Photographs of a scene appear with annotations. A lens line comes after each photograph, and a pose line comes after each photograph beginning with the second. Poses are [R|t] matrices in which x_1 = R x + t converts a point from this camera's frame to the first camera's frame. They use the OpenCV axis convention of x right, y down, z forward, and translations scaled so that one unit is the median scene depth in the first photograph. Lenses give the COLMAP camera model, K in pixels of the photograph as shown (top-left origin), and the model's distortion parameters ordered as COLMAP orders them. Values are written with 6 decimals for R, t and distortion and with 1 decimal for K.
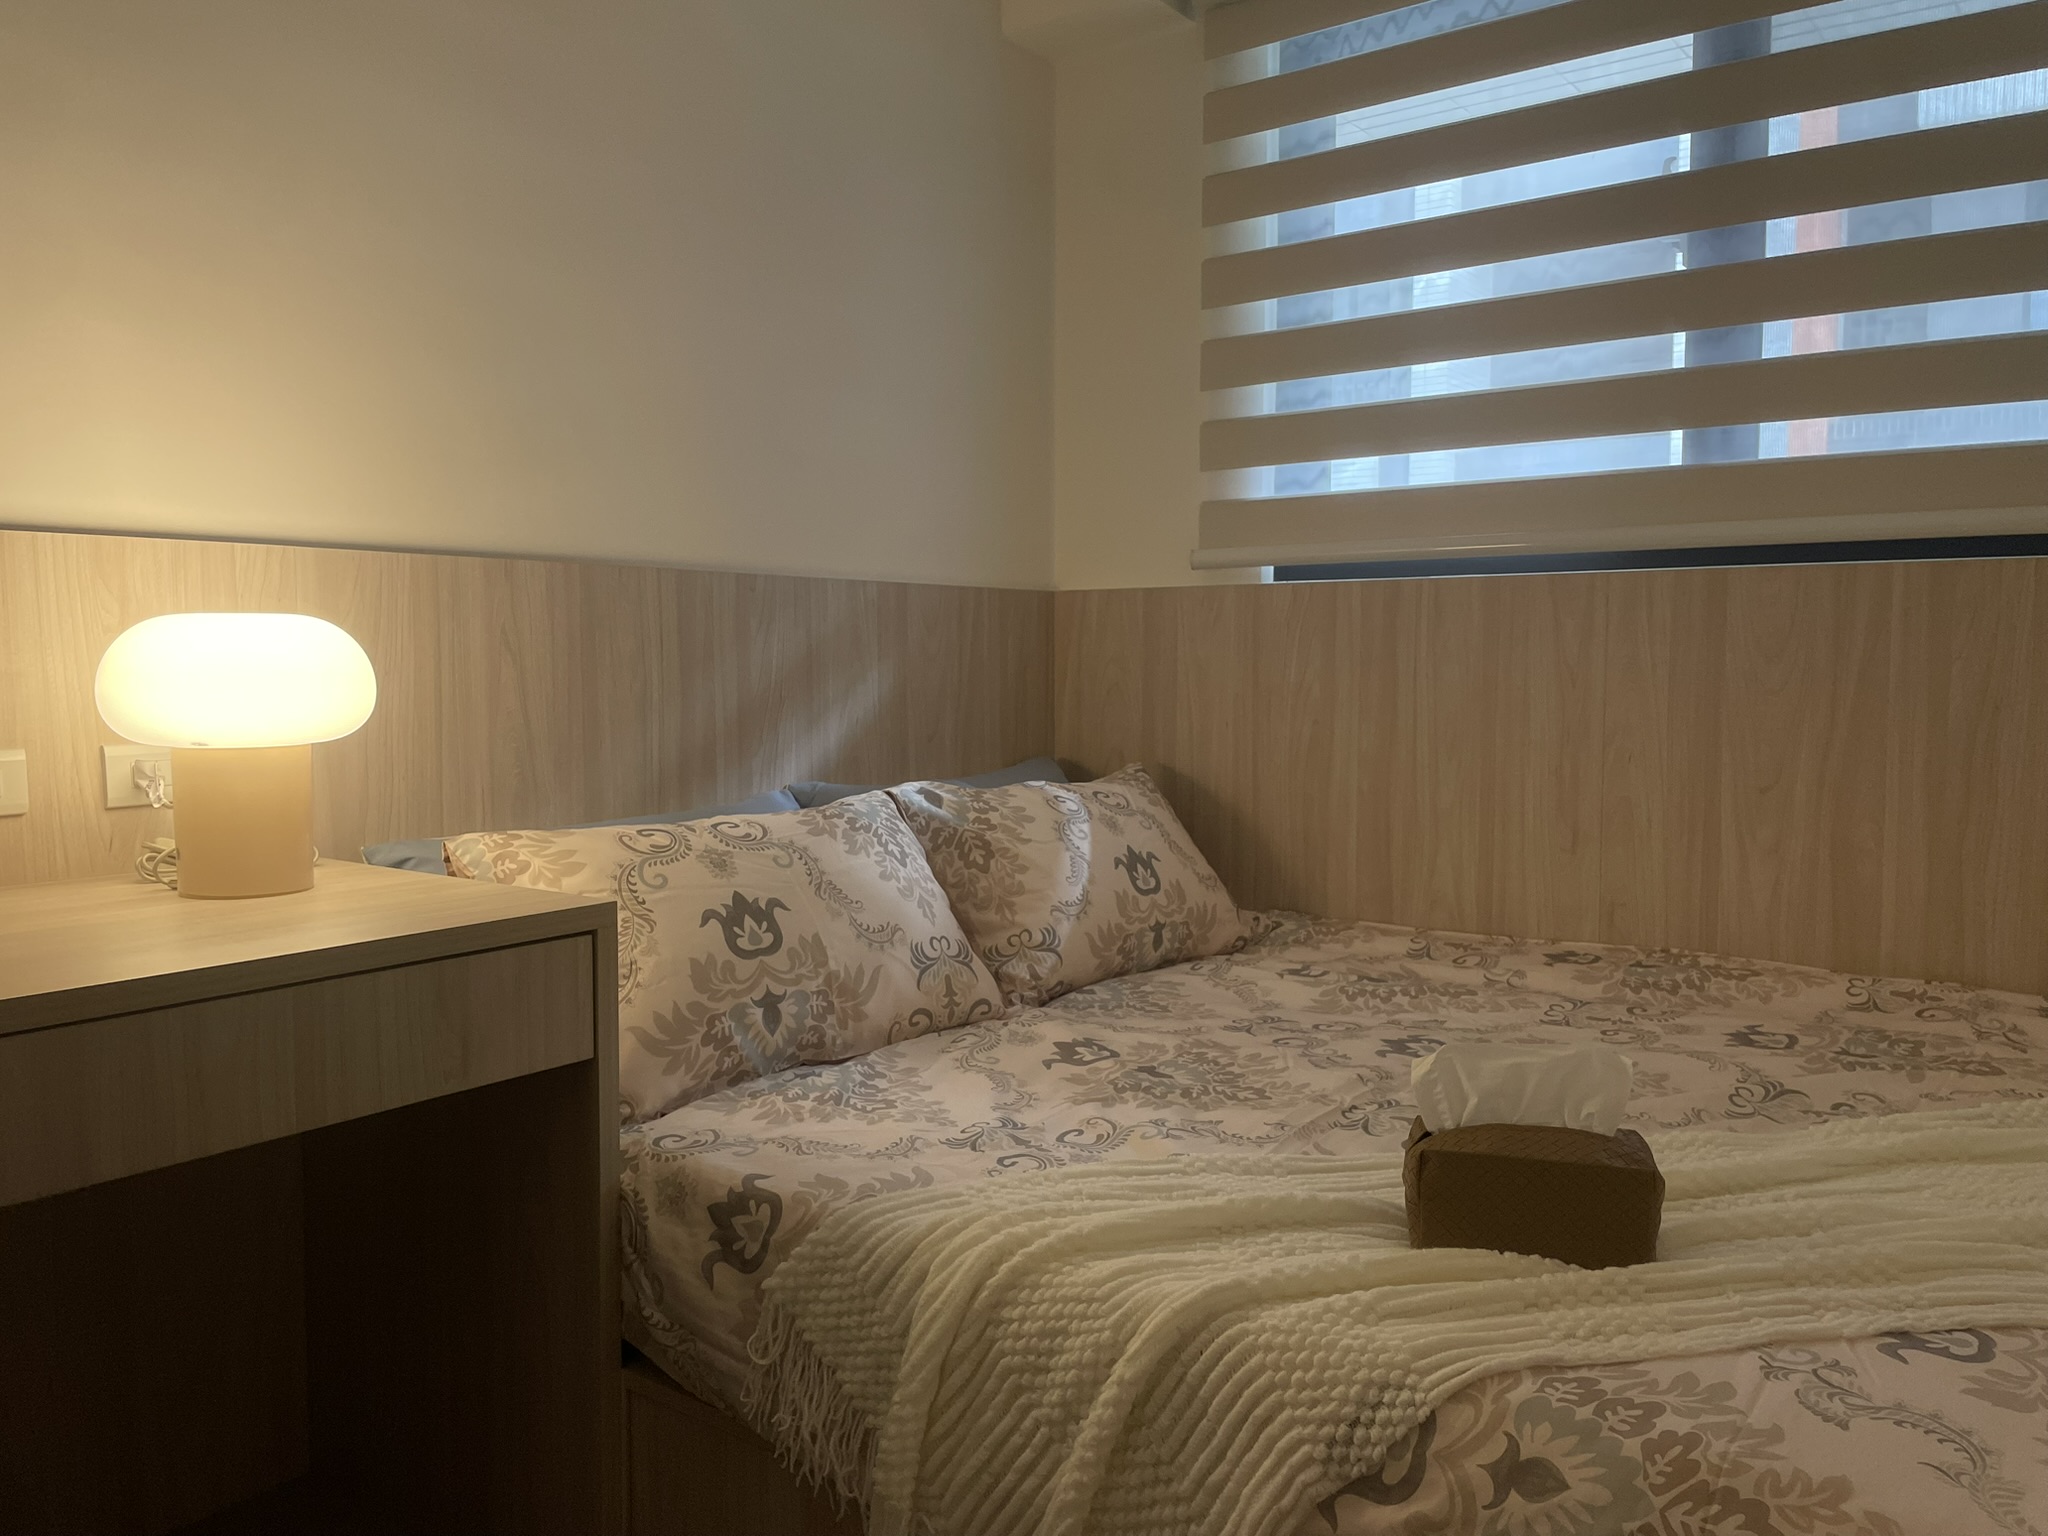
lens RADIAL K [[1542.4, 0, 1032.6], [0, 1542.4, 760.5], [0, 0, 1]] dist [0.095193, -0.124521]
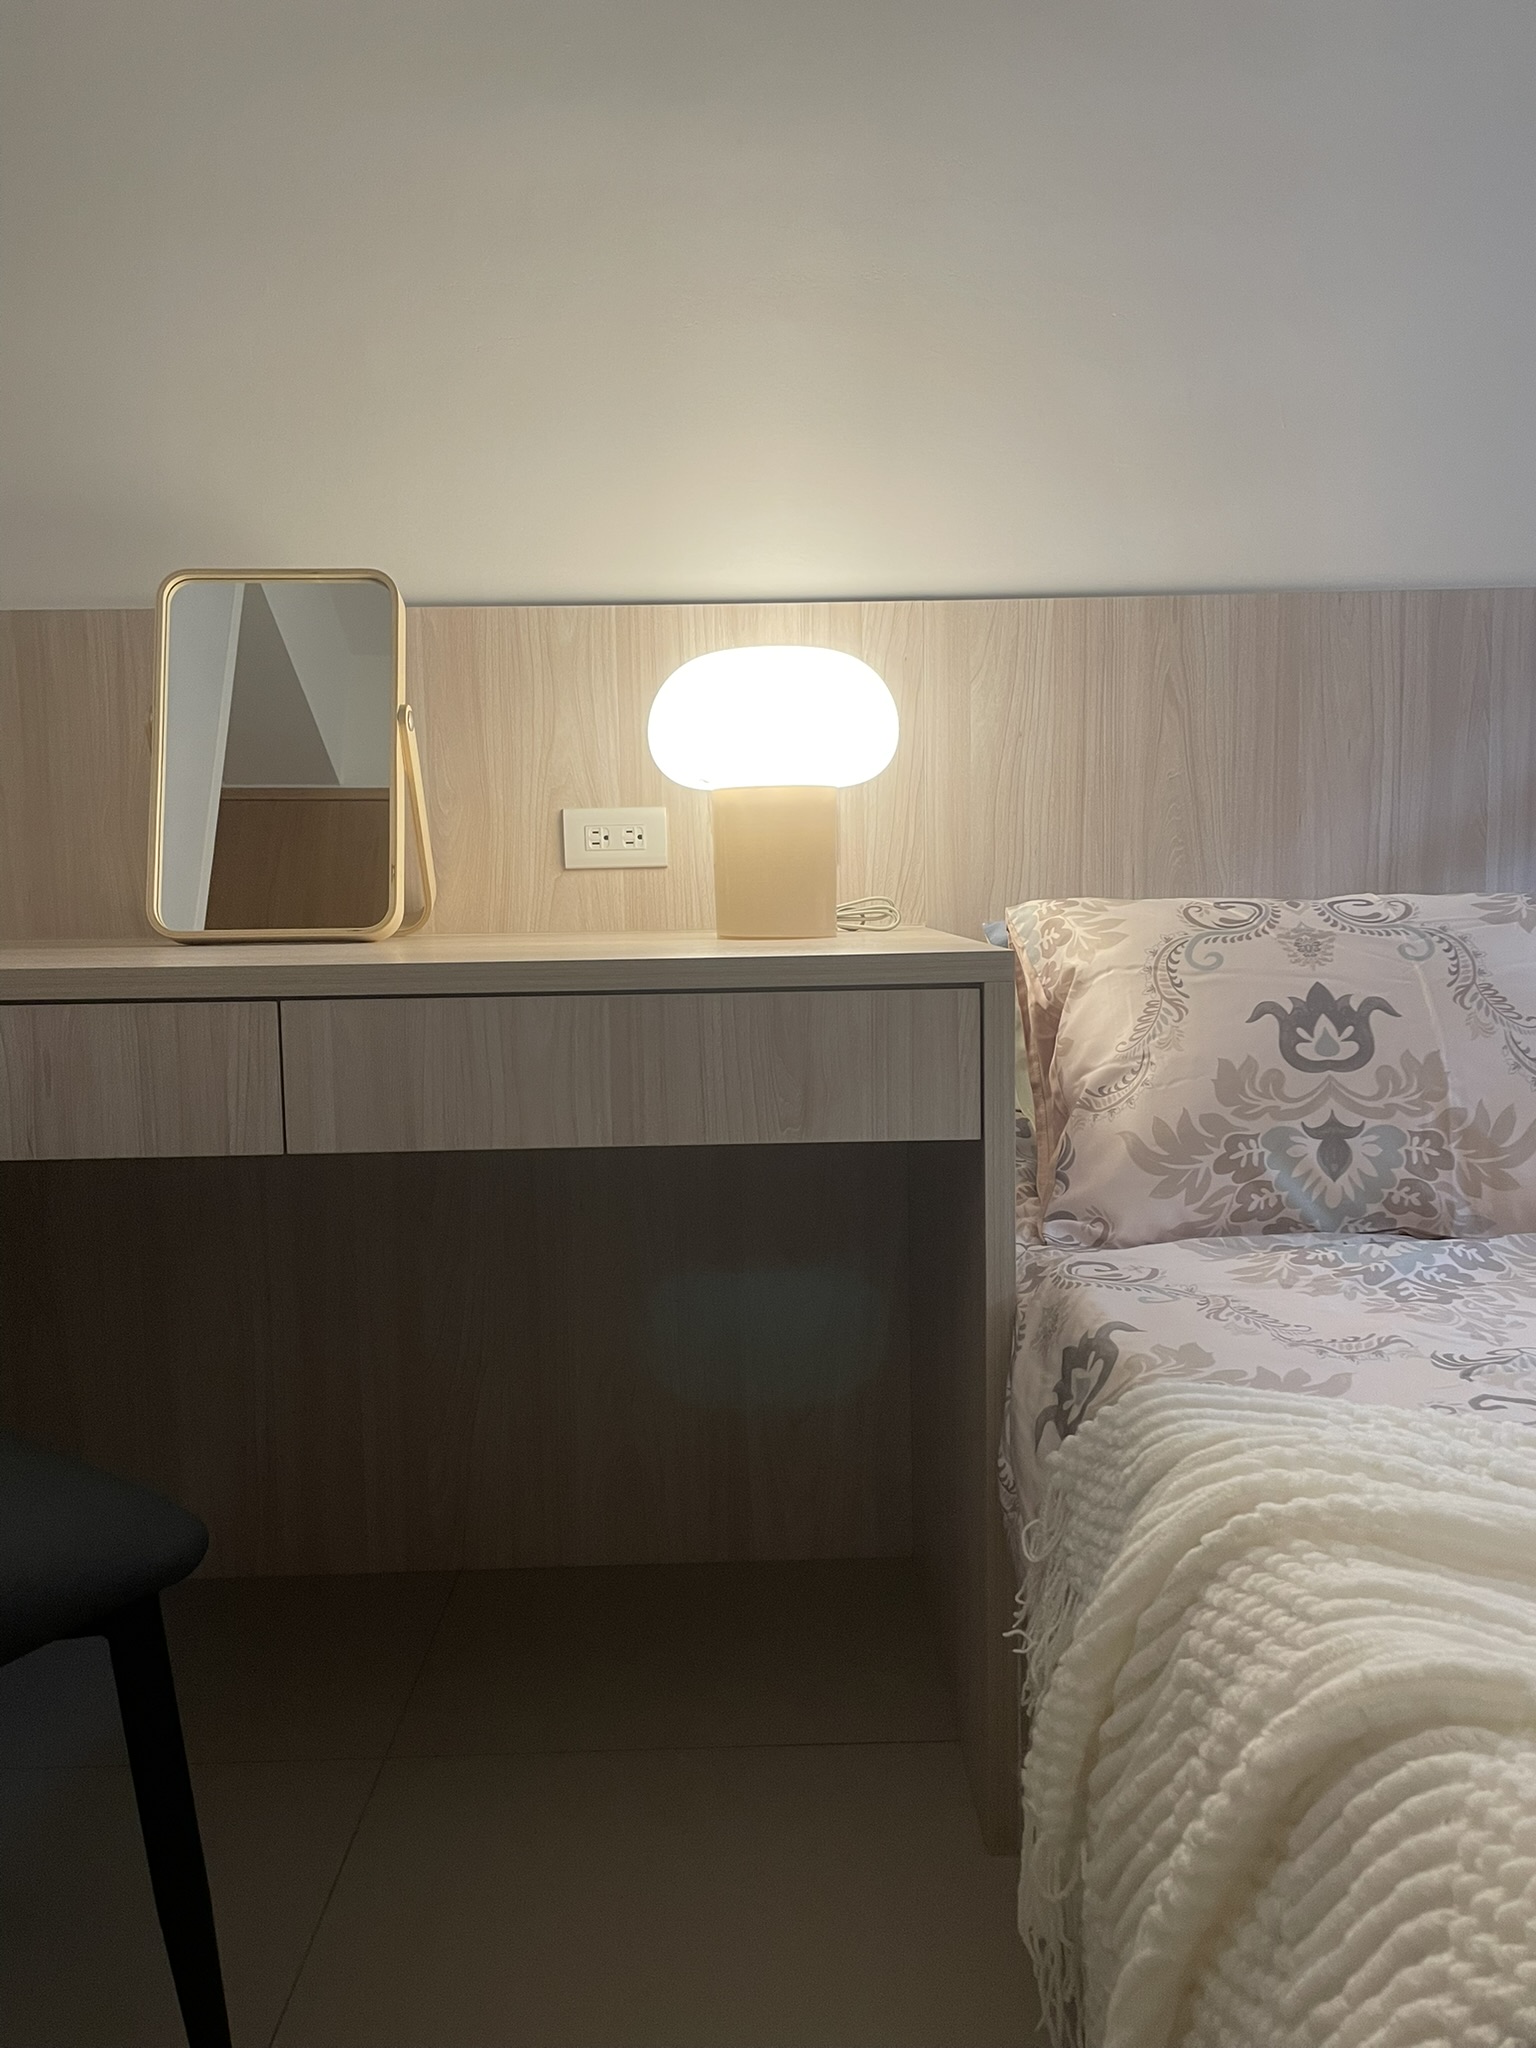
lens RADIAL K [[1542.4, 0, 773.2], [0, 1542.4, 1028.5], [0, 0, 1]] dist [0.095193, -0.124521]
pose [[0.614674, 0.064410, -0.786147, 0.242435], [-0.036959, 0.997918, 0.052863, 0.079396], [0.787915, -0.003438, 0.615775, 0.352021]]
